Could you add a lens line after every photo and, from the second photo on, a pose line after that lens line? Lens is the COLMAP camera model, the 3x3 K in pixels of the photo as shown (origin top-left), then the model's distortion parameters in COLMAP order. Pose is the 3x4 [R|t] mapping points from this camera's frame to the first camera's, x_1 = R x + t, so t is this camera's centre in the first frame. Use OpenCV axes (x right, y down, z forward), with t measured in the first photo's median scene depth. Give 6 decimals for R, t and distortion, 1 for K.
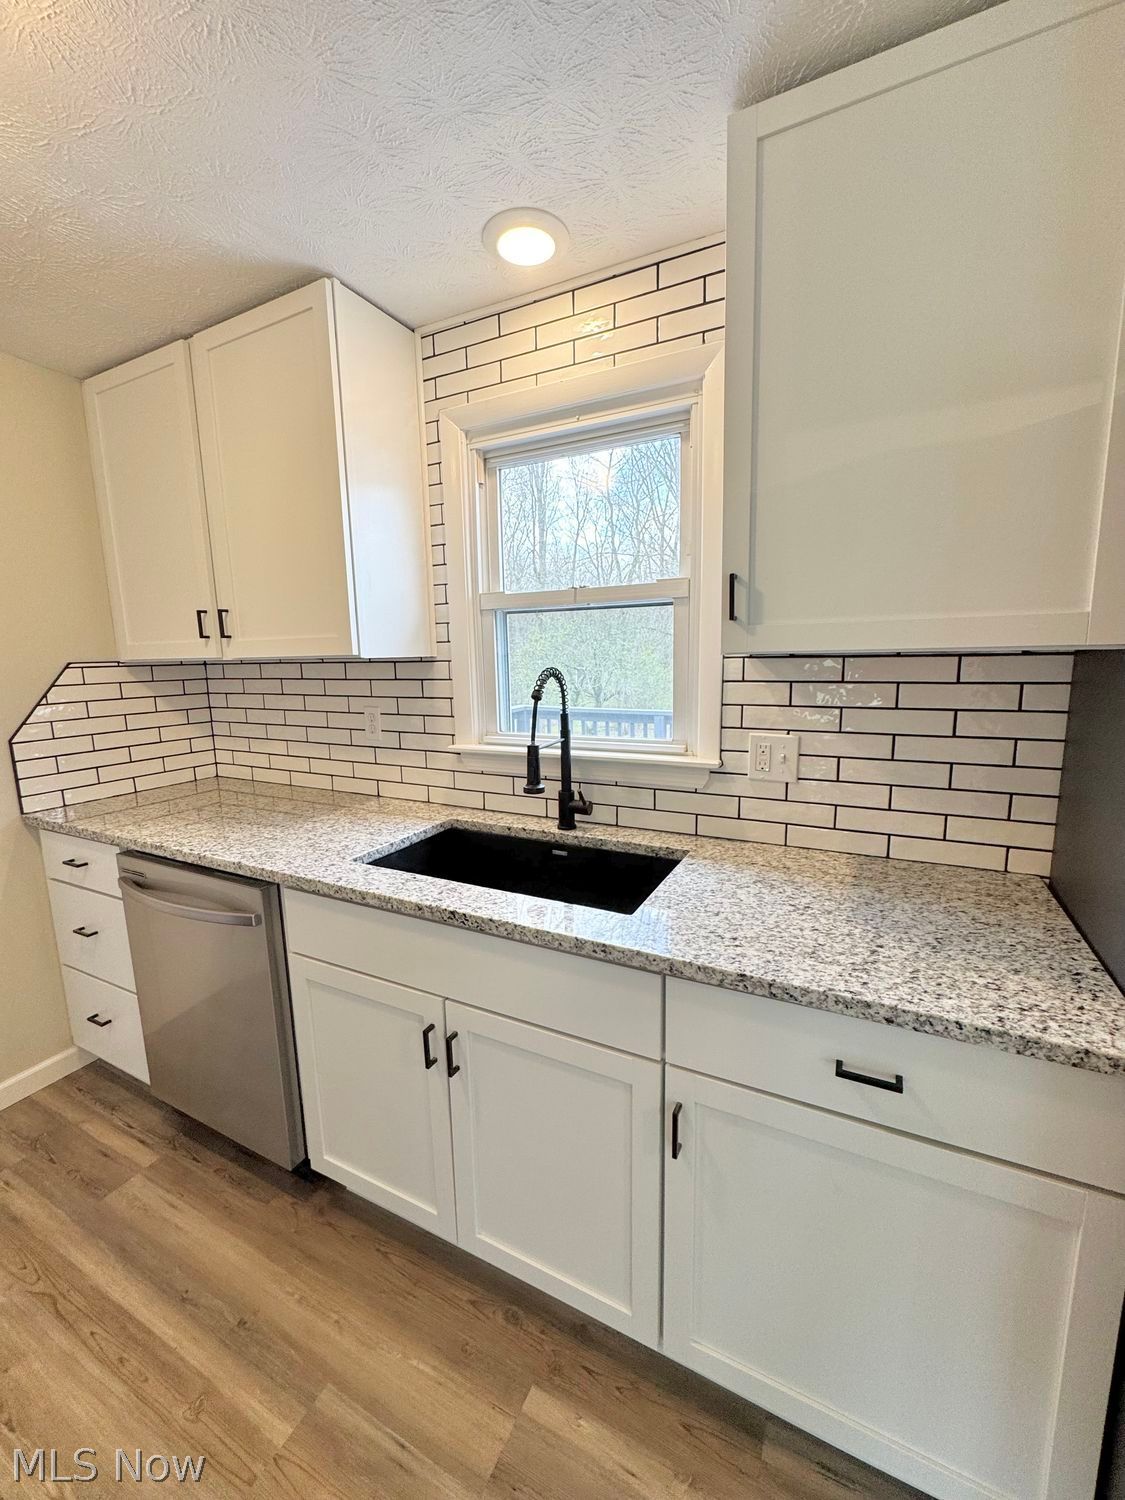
lens RADIAL K [[601.7, 0, 564.6], [0, 601.7, 748.8], [0, 0, 1]] dist [-0.003032, -0.000216]
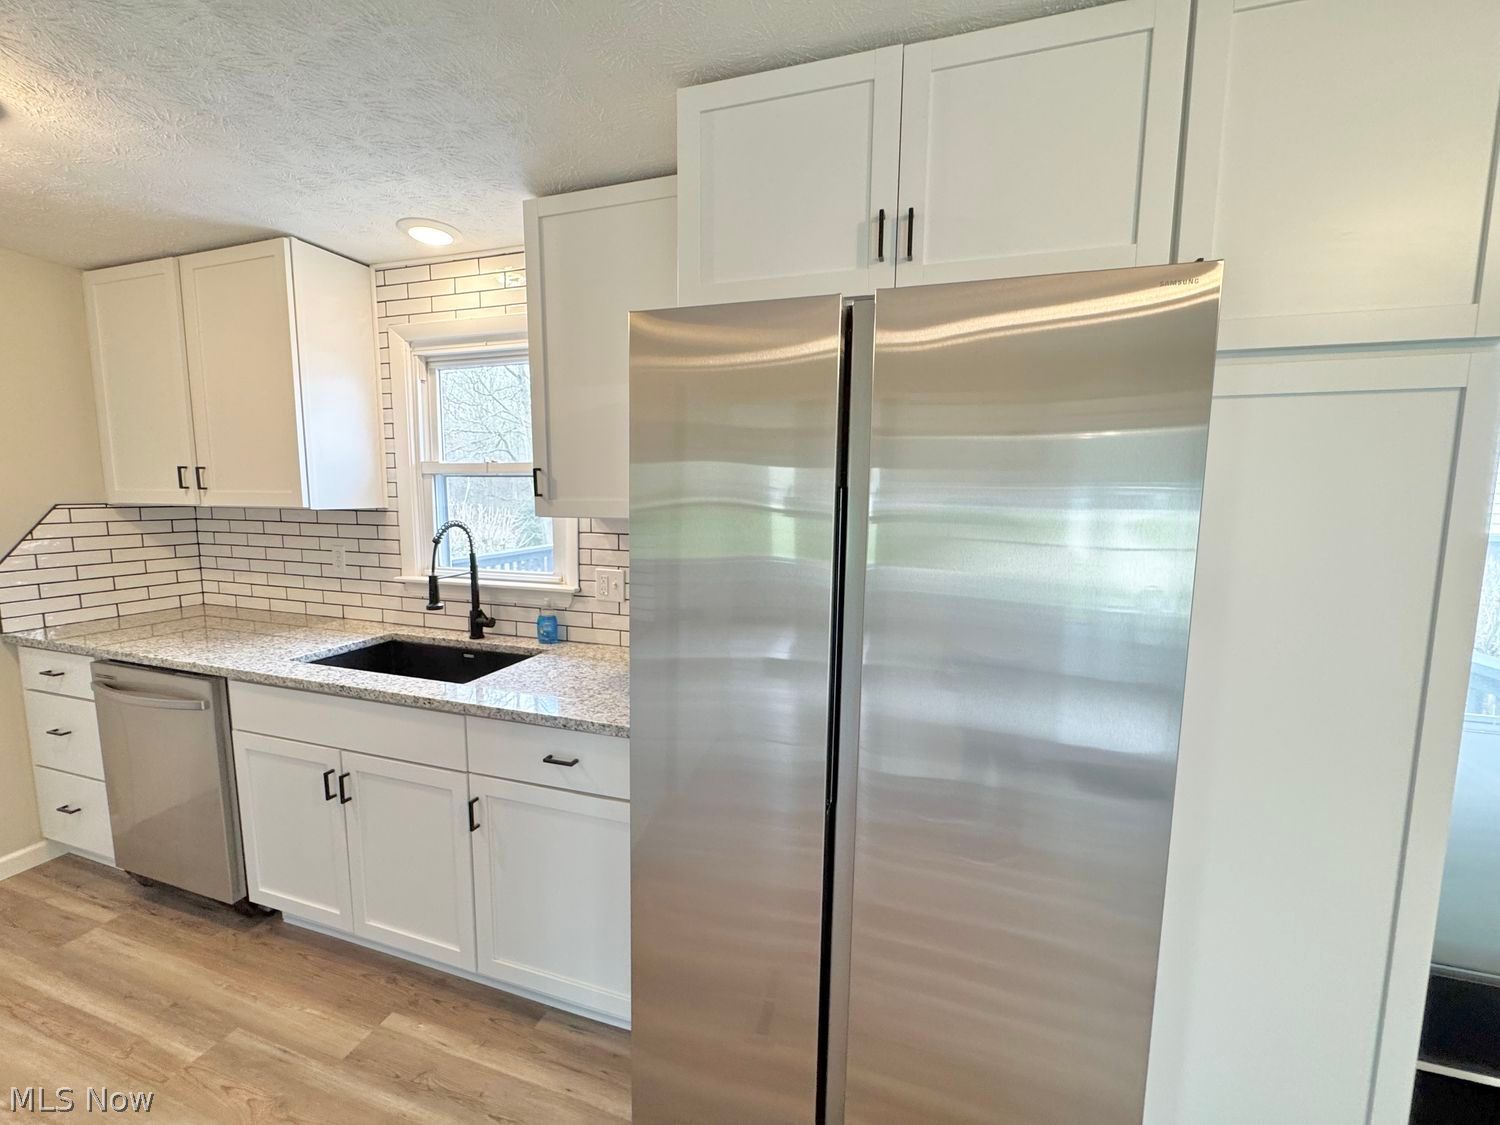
lens RADIAL K [[601.7, 0, 748.6], [0, 601.7, 560.1], [0, 0, 1]] dist [-0.003032, -0.000216]
pose [[0.987023, 0.010111, 0.160261, 0.413396], [-0.002908, 0.998977, -0.045117, 0.017405], [-0.160553, 0.044065, 0.986043, -0.468214]]
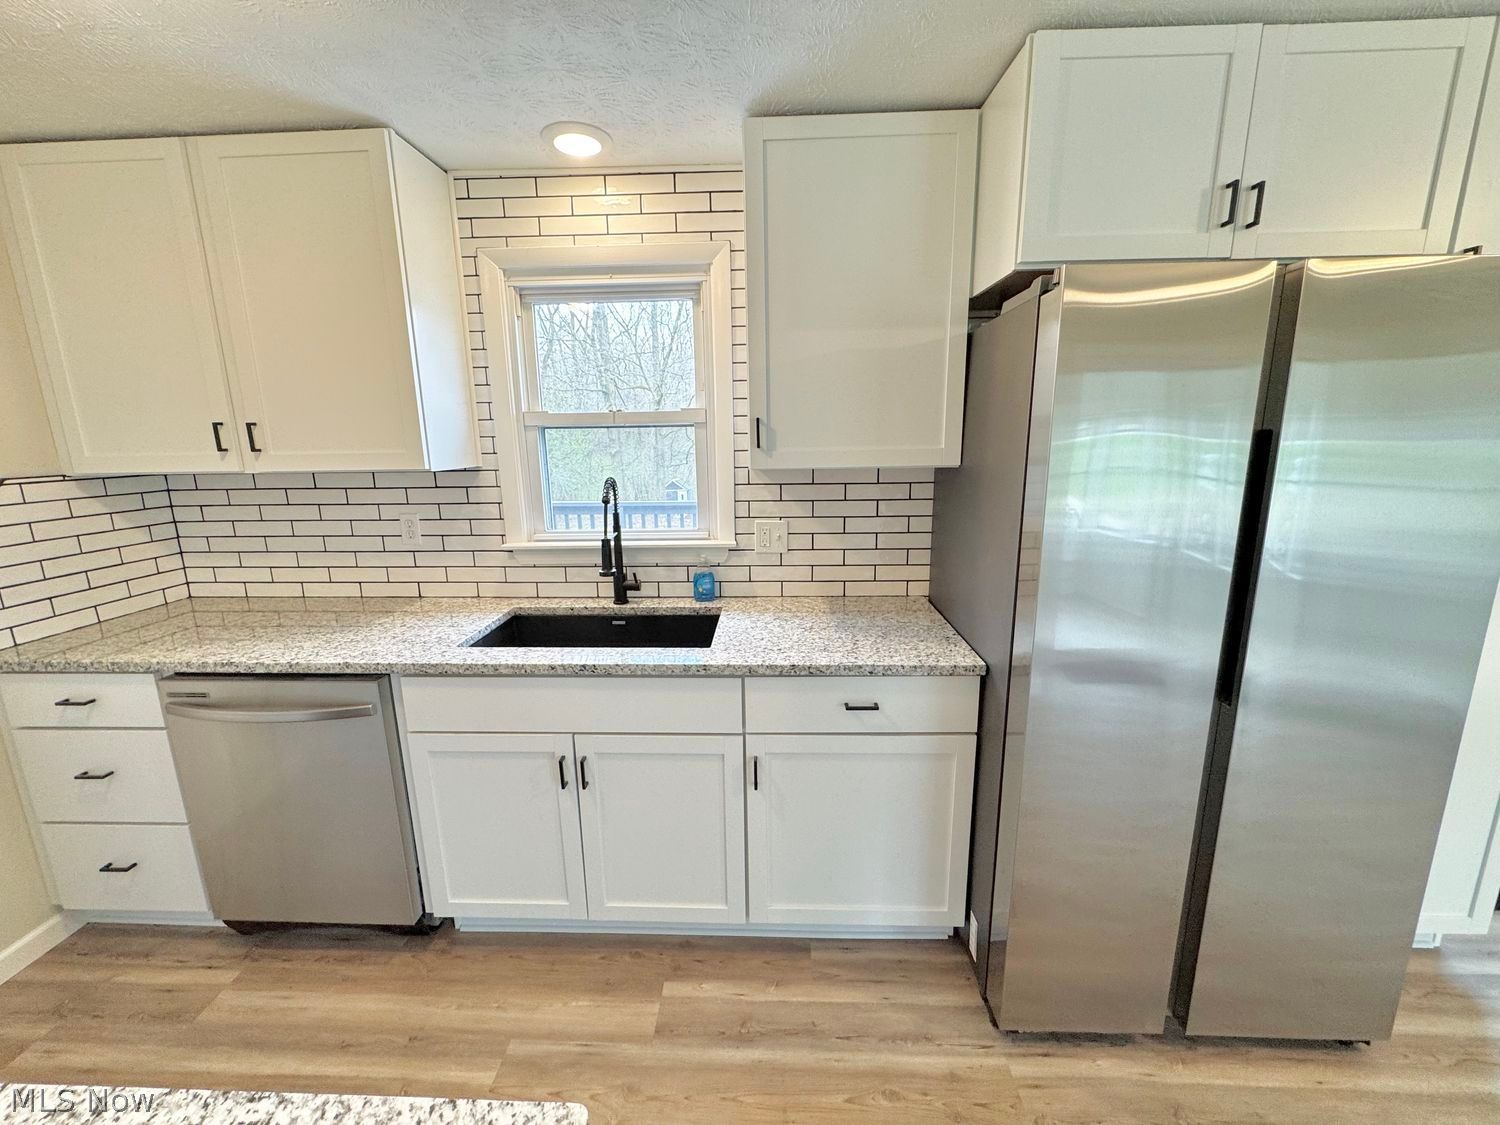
lens RADIAL K [[601.7, 0, 748.6], [0, 601.7, 560.1], [0, 0, 1]] dist [-0.003032, -0.000216]
pose [[0.908742, -0.079340, 0.409748, -0.281546], [0.062581, 0.996568, 0.054174, -0.010504], [-0.412640, -0.023588, 0.910589, -0.277626]]
